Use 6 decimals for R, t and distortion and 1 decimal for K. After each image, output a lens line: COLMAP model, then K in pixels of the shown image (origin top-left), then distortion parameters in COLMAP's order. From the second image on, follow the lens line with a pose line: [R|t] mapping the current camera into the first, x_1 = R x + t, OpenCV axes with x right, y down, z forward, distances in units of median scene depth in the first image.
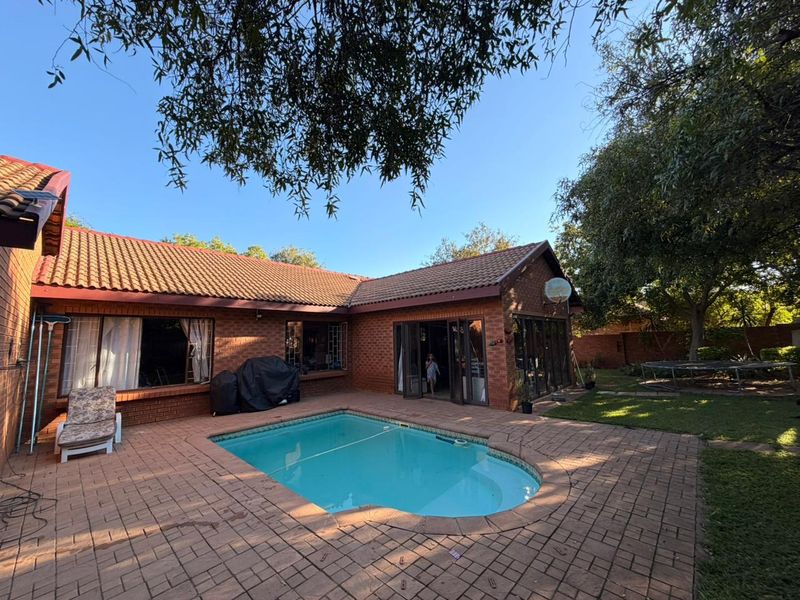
lens RADIAL K [[321.5, 0, 400.2], [0, 321.5, 301.1], [0, 0, 1]] dist [-0.000742, -0.000099]
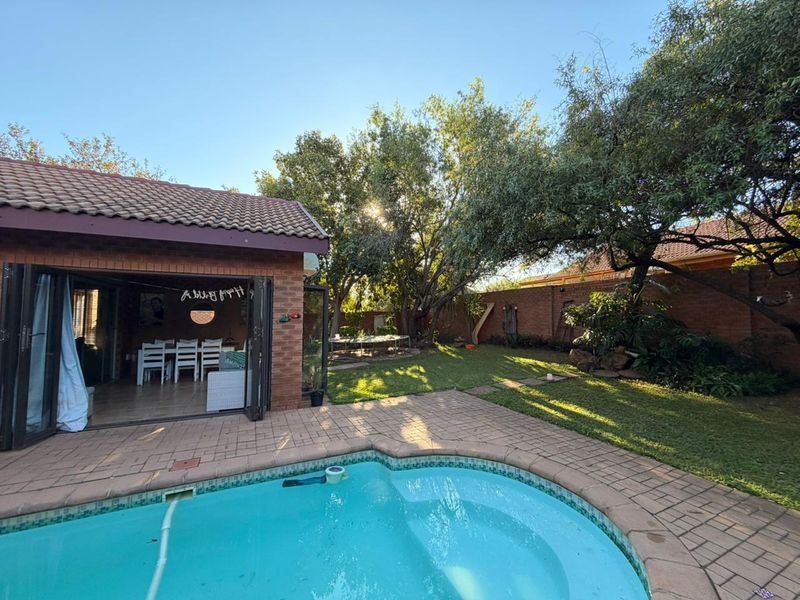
lens RADIAL K [[321.5, 0, 400.2], [0, 321.5, 297.4], [0, 0, 1]] dist [-0.000742, -0.000099]
pose [[0.365124, 0.077197, 0.927753, -0.343763], [-0.119646, 0.992183, -0.035470, 0.096215], [-0.923239, -0.098051, 0.371506, 0.619540]]
